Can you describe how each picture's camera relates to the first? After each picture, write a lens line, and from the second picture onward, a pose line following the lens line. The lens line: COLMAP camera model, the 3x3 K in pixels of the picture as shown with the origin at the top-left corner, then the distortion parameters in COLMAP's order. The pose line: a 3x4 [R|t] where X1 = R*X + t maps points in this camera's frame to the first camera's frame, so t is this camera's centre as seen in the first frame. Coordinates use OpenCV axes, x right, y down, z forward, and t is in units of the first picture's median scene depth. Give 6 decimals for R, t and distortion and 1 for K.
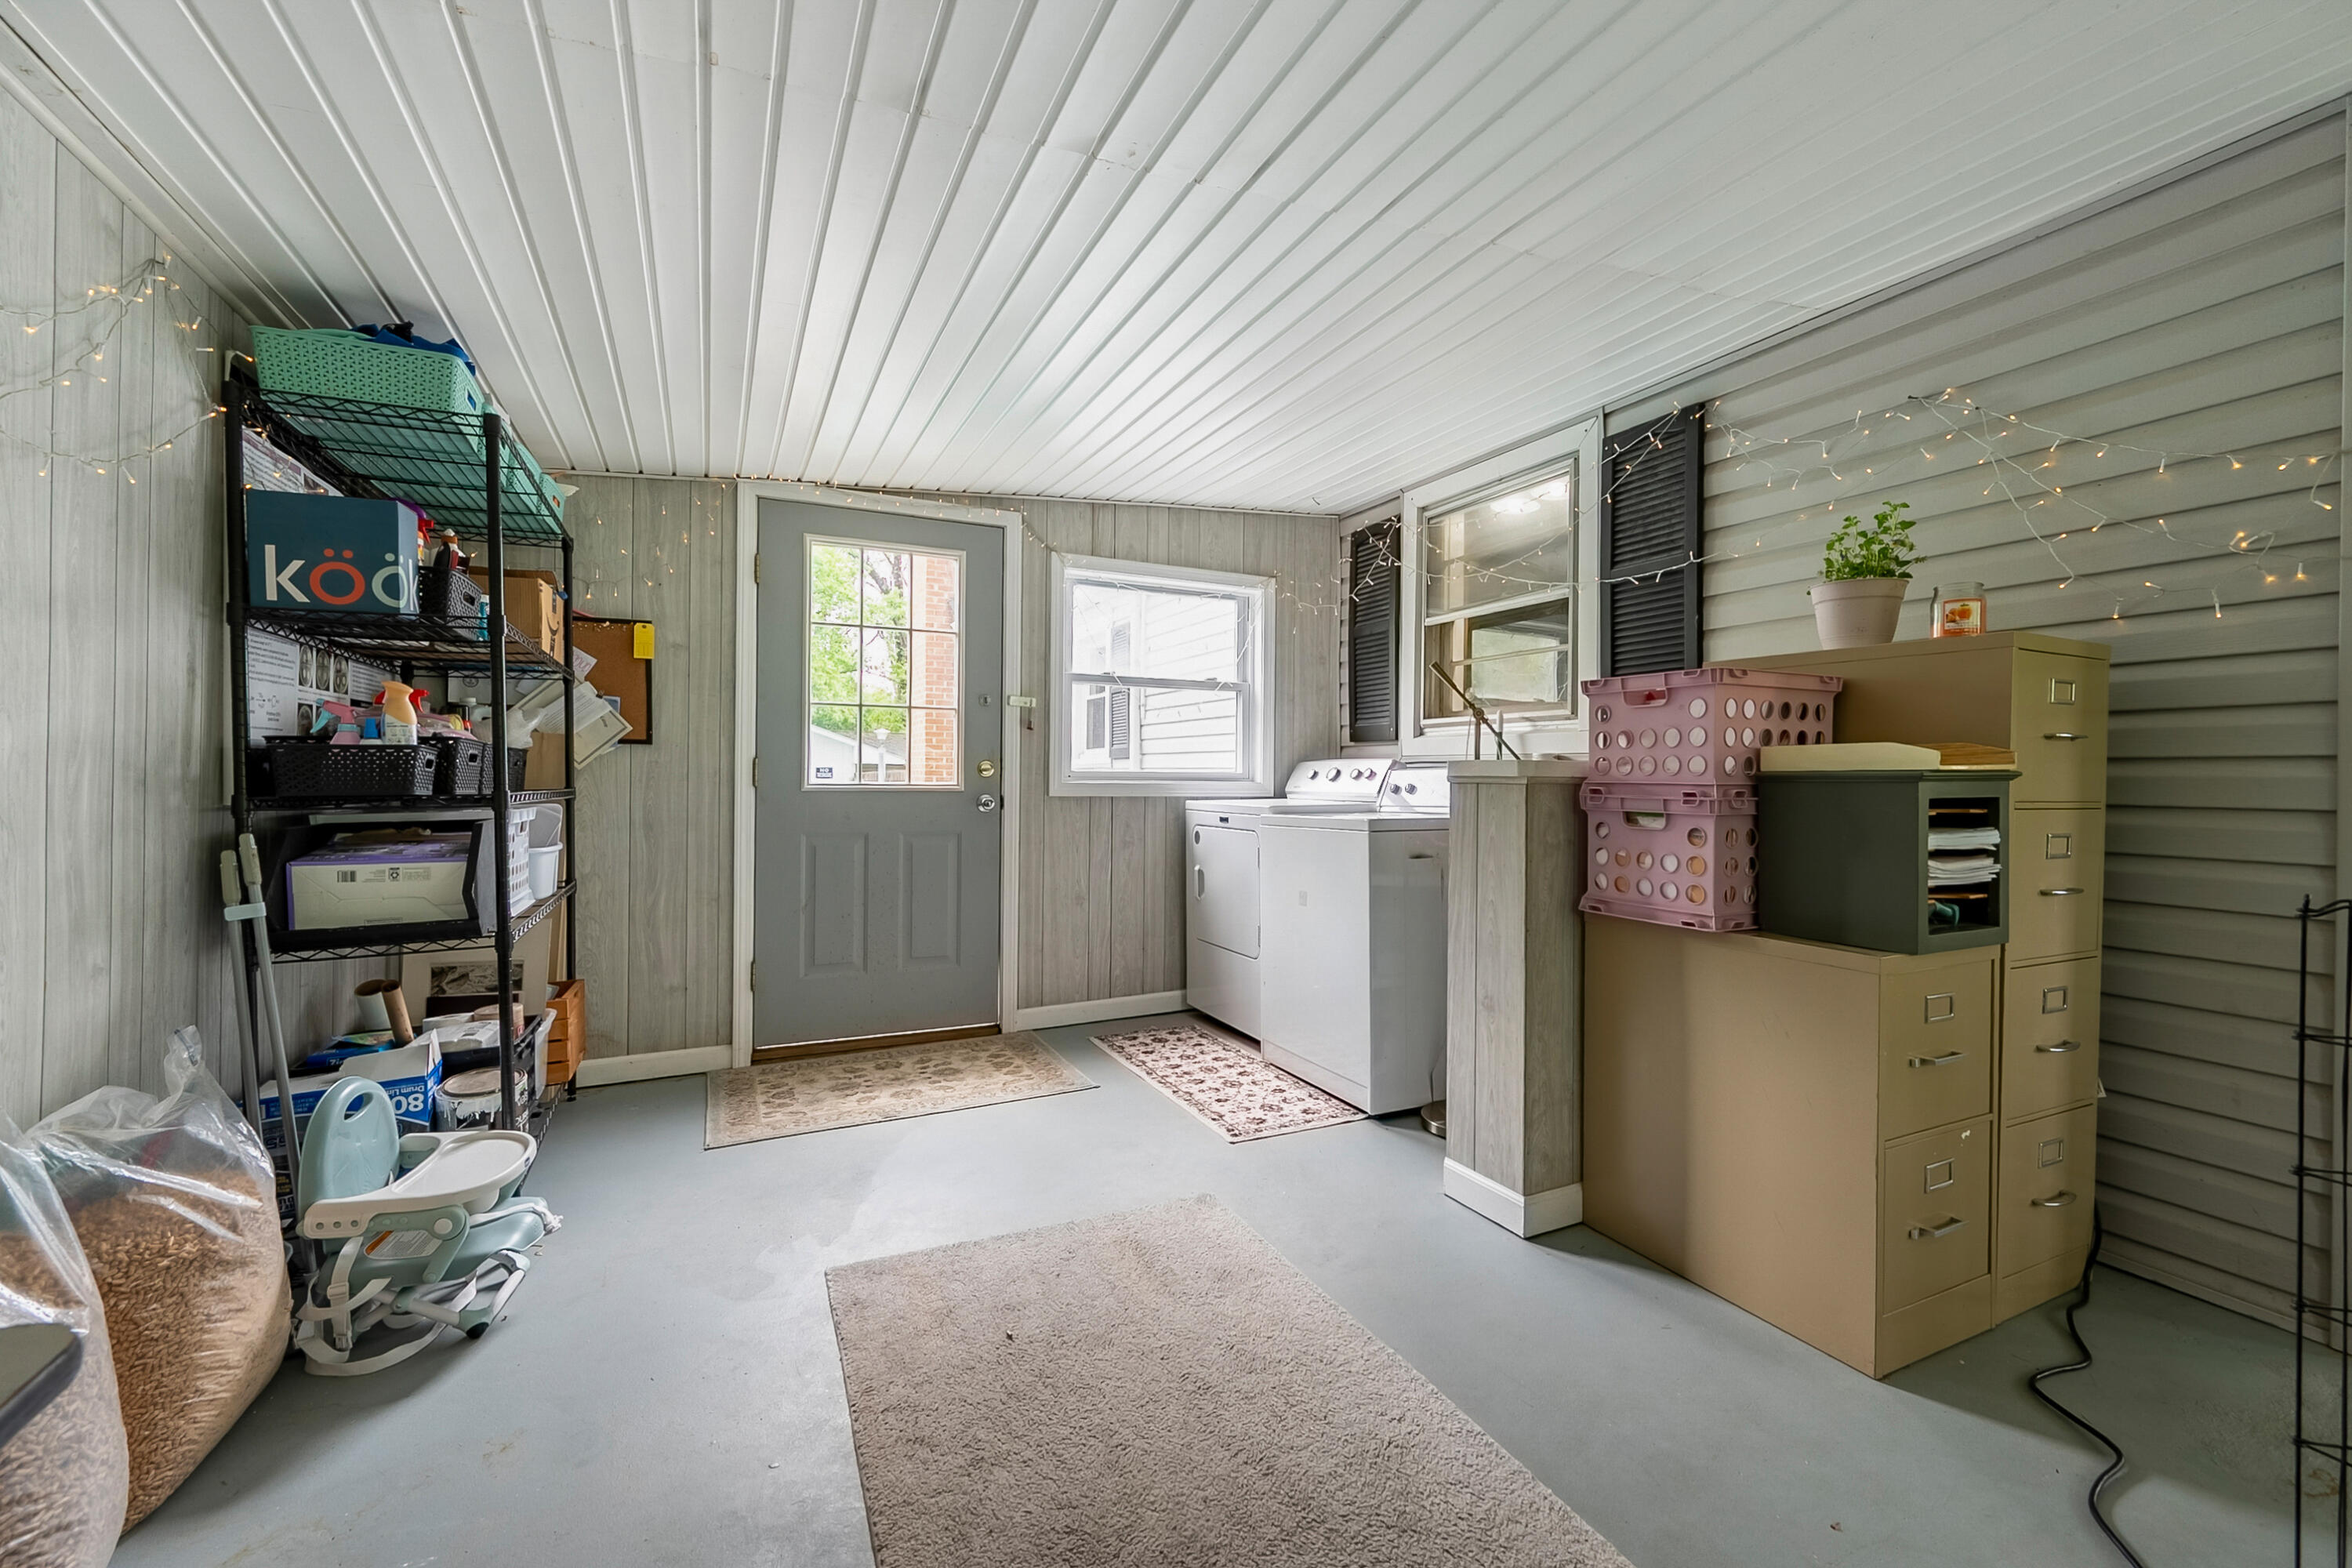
lens RADIAL K [[964.0, 0, 1176.0], [0, 964.0, 784.0], [0, 0, 1]] dist [-0.000530, -0.000163]
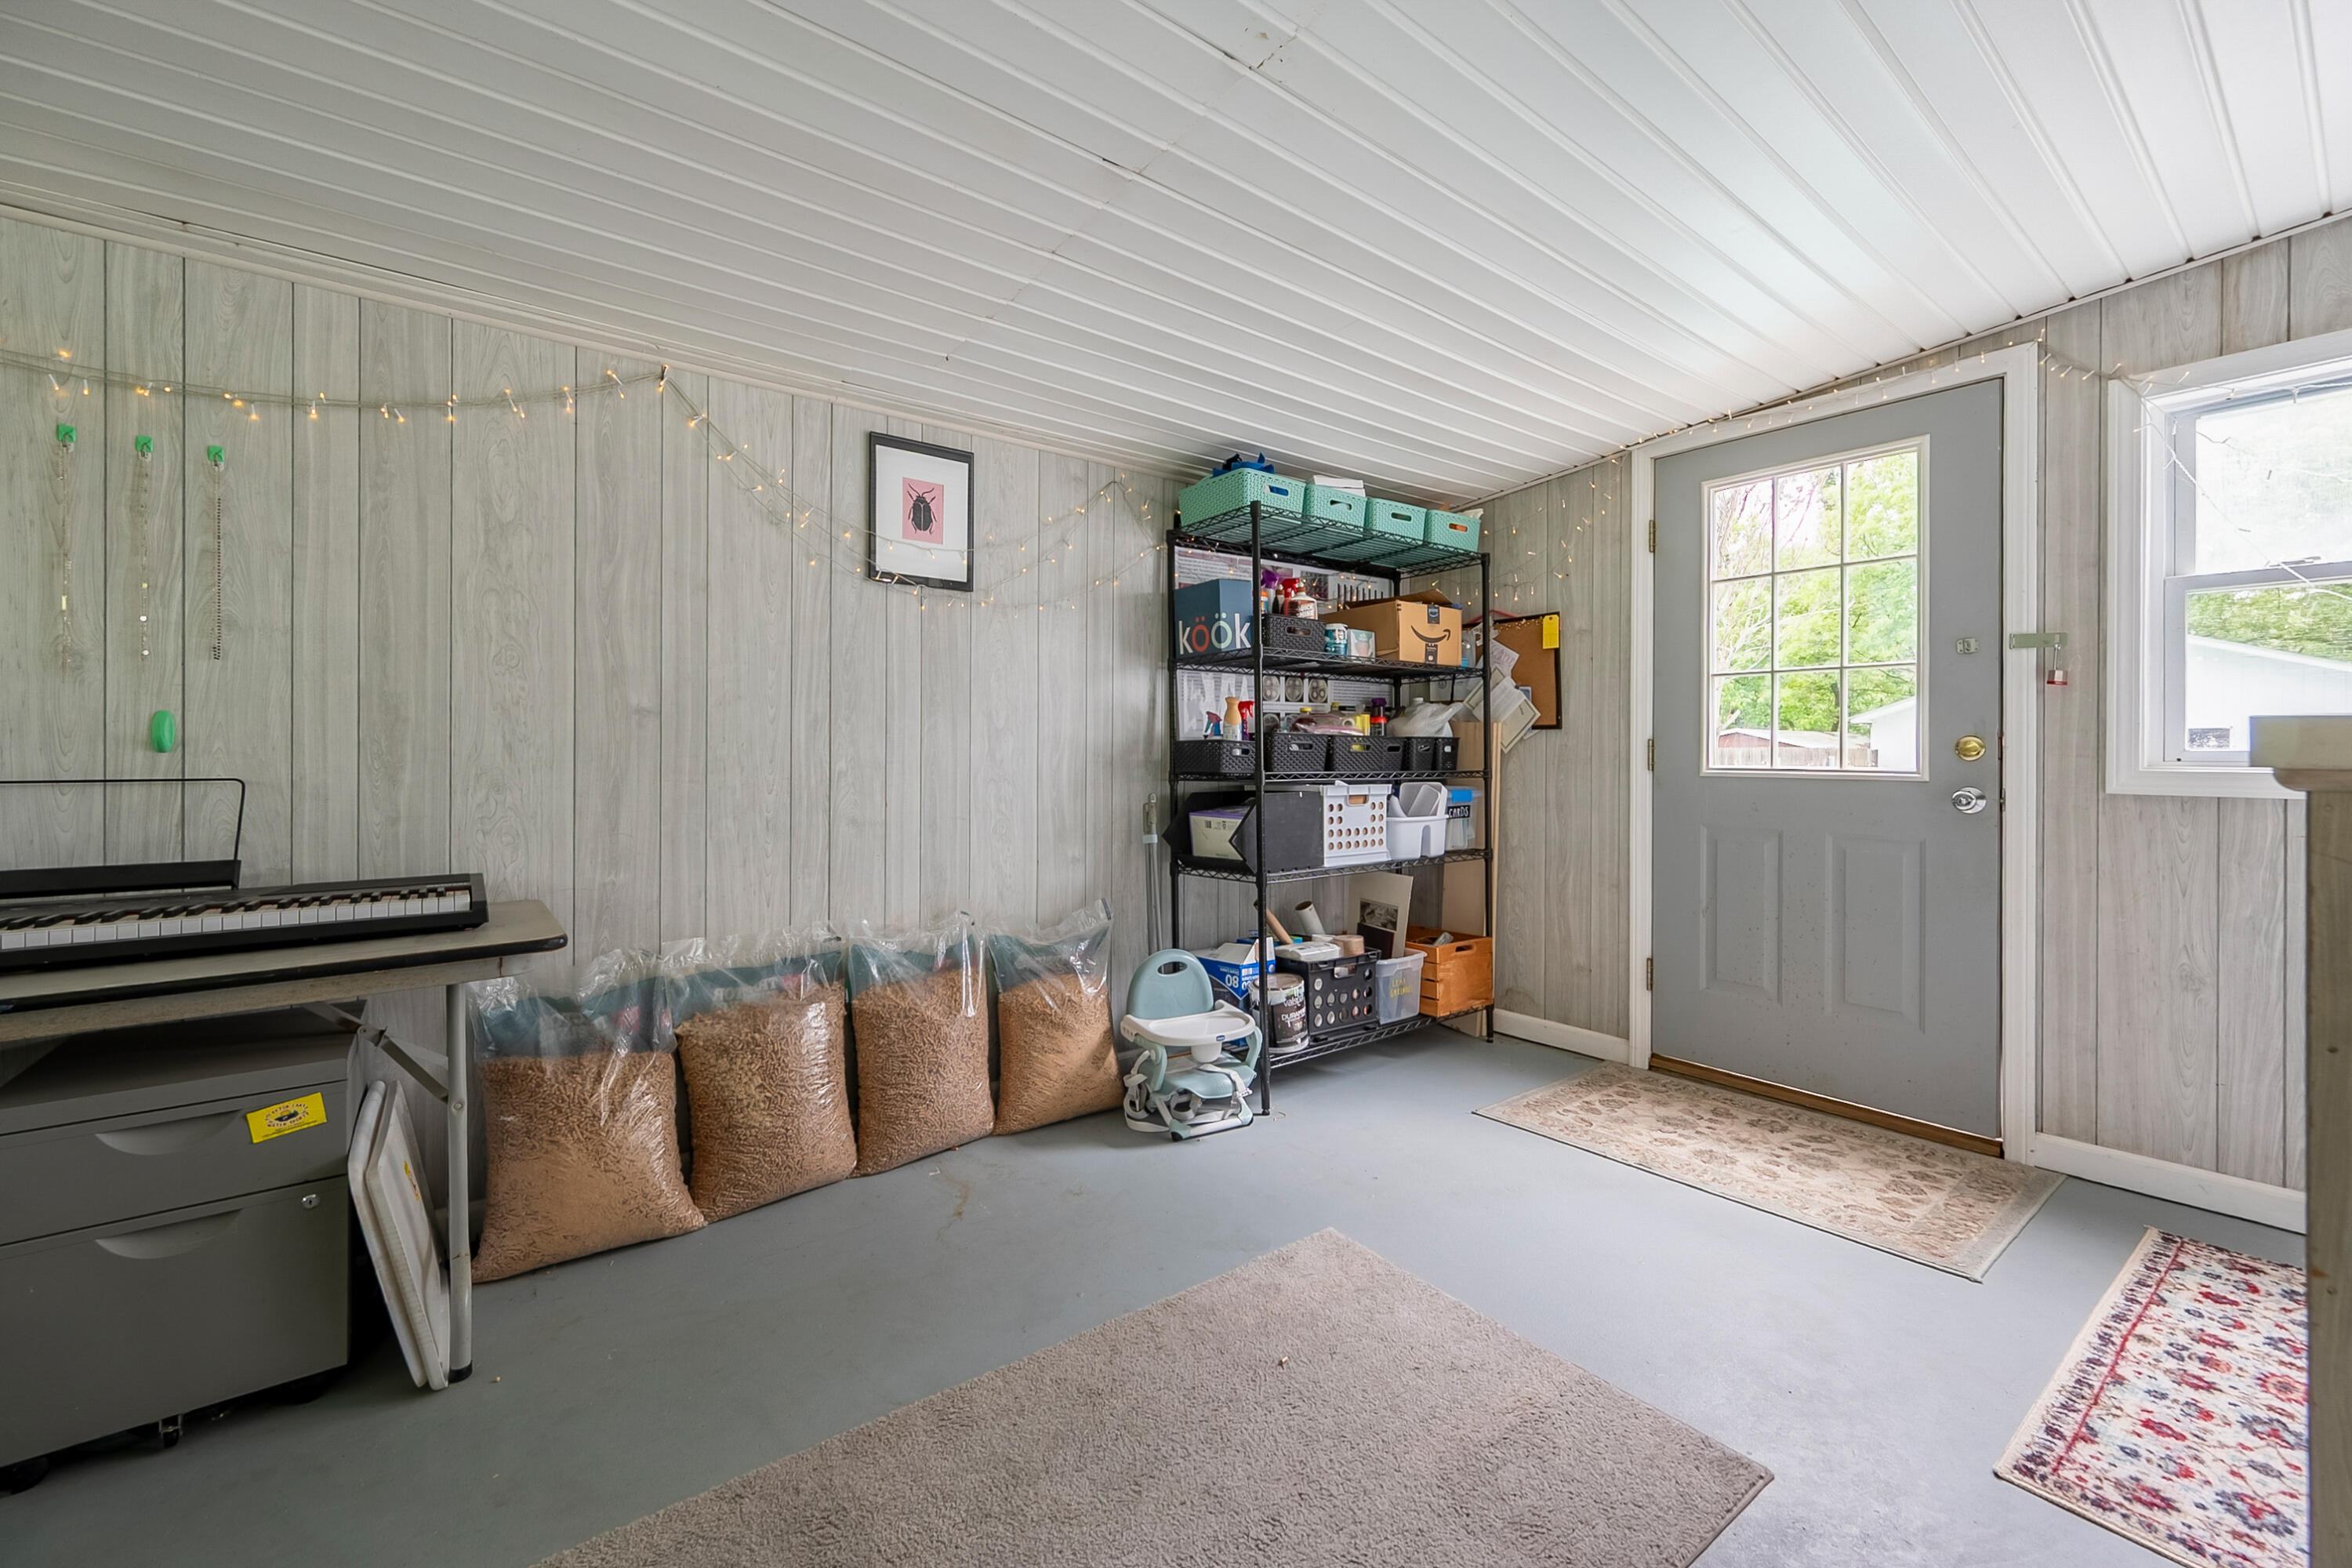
lens RADIAL K [[948.4, 0, 1177.6], [0, 948.4, 755.9], [0, 0, 1]] dist [0.001757, 0.000265]
pose [[0.211740, -0.001249, -0.977325, 0.372807], [-0.006876, 0.999973, -0.002767, -0.006070], [0.977302, 0.007306, 0.211726, 0.371165]]
